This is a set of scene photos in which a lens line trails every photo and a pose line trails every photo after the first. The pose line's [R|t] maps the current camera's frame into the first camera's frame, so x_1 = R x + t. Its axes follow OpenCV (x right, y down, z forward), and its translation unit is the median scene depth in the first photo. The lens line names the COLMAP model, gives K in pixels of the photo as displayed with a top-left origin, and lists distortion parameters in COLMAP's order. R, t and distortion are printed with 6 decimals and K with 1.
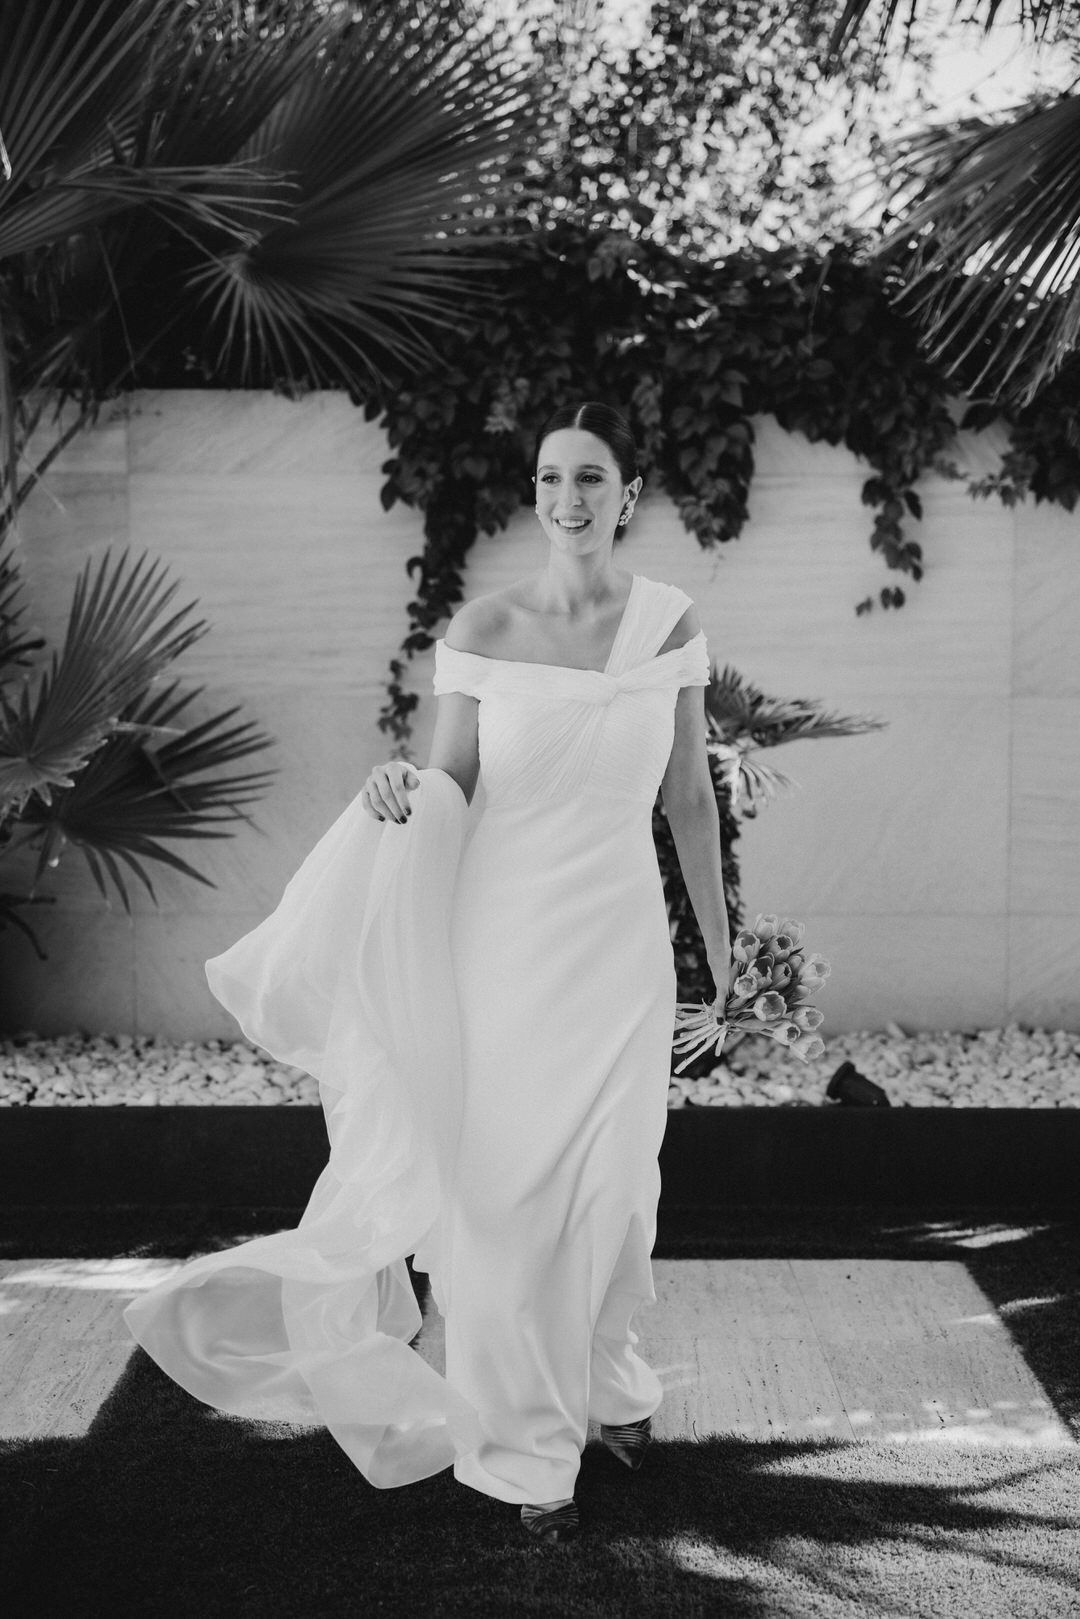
lens RADIAL K [[2272.2, 0, 549.3], [0, 2272.2, 805.9], [0, 0, 1]] dist [0.164984, 0.000000]
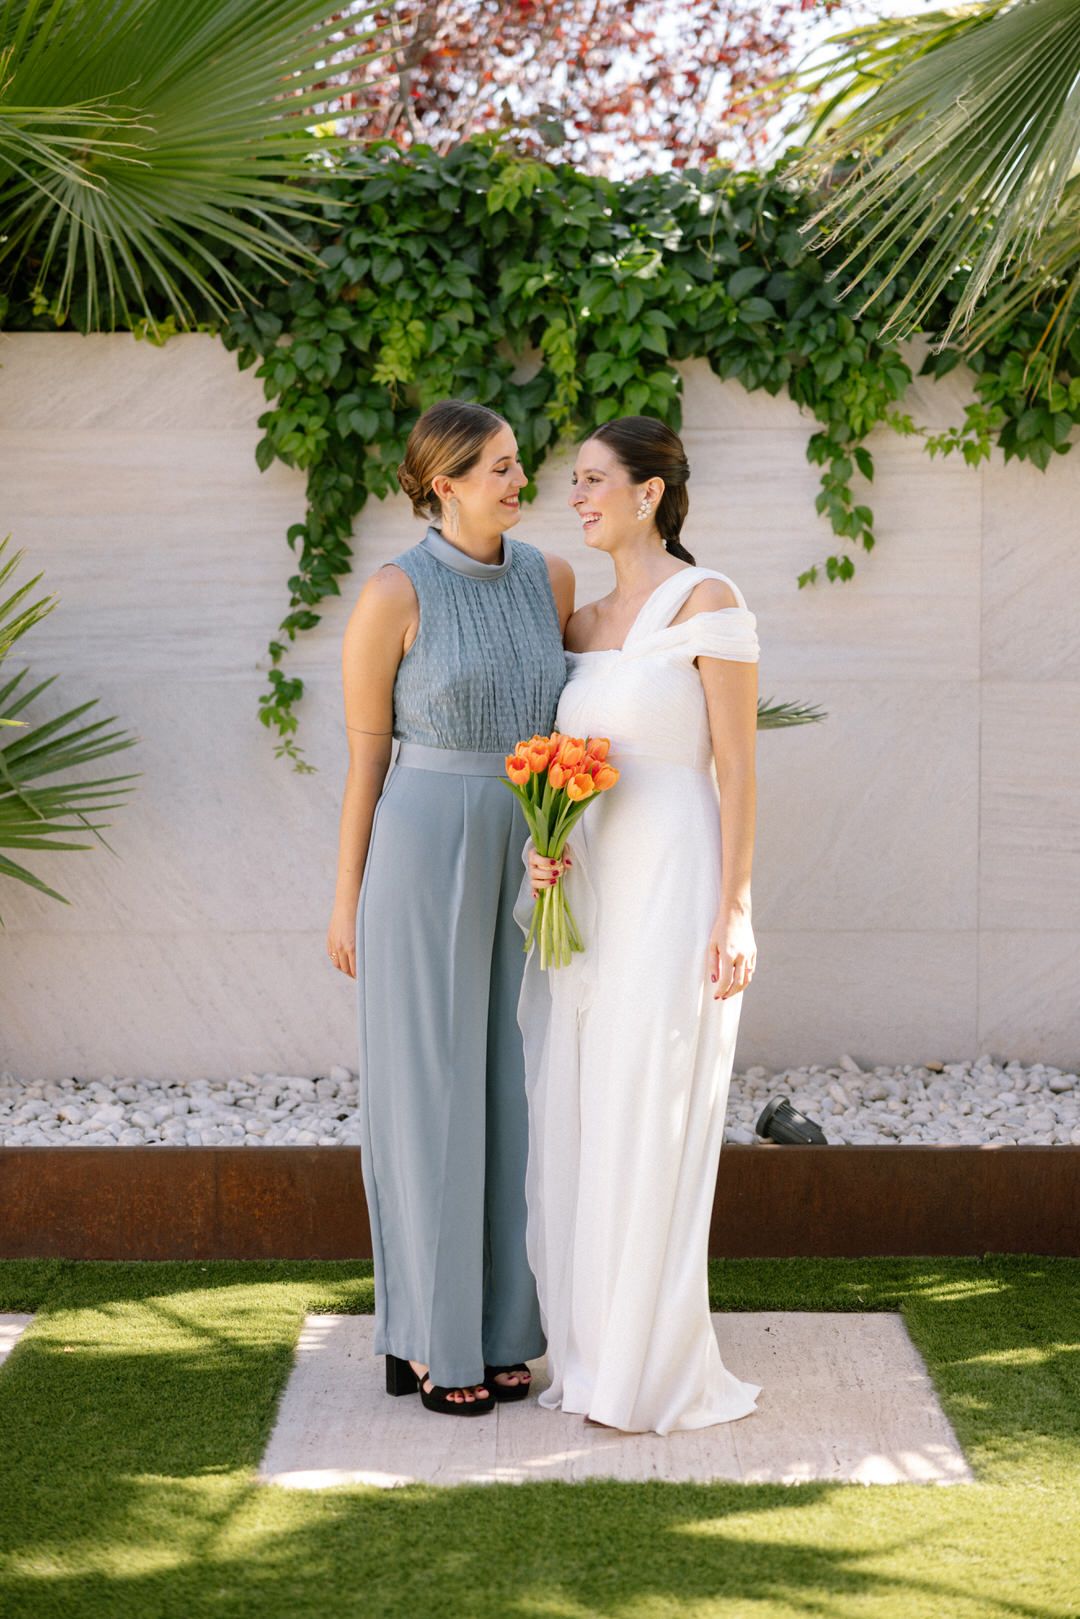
lens RADIAL K [[3031.8, 0, 538.1], [0, 3031.8, 792.4], [0, 0, 1]] dist [0.153031, 0.000000]
pose [[0.999986, -0.003029, -0.004358, 0.038964], [0.002998, 0.999970, -0.007081, 0.002595], [0.004379, 0.007068, 0.999965, -0.167053]]
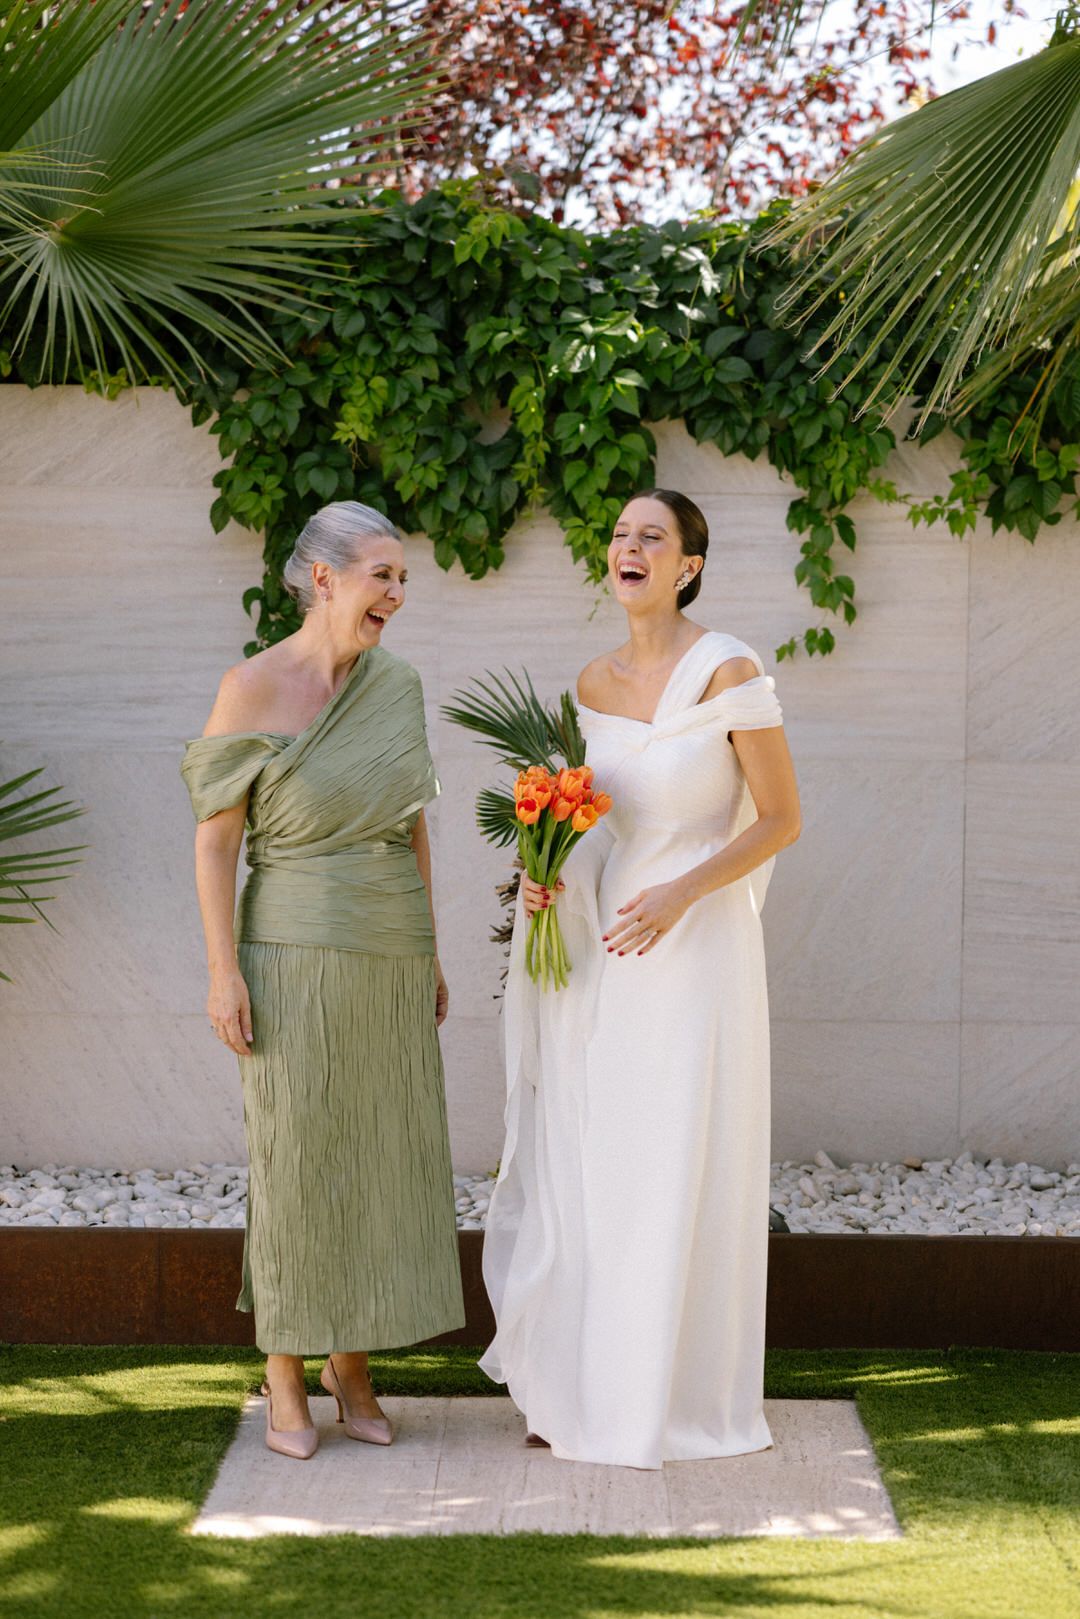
lens RADIAL K [[3643.2, 0, 578.7], [0, 3643.2, 953.0], [0, 0, 1]] dist [0.161051, 0.000000]
pose [[0.999954, 0.008687, -0.004007, 0.068220], [-0.008695, 0.999960, -0.001937, 0.026869], [0.003990, 0.001972, 0.999990, -0.344263]]
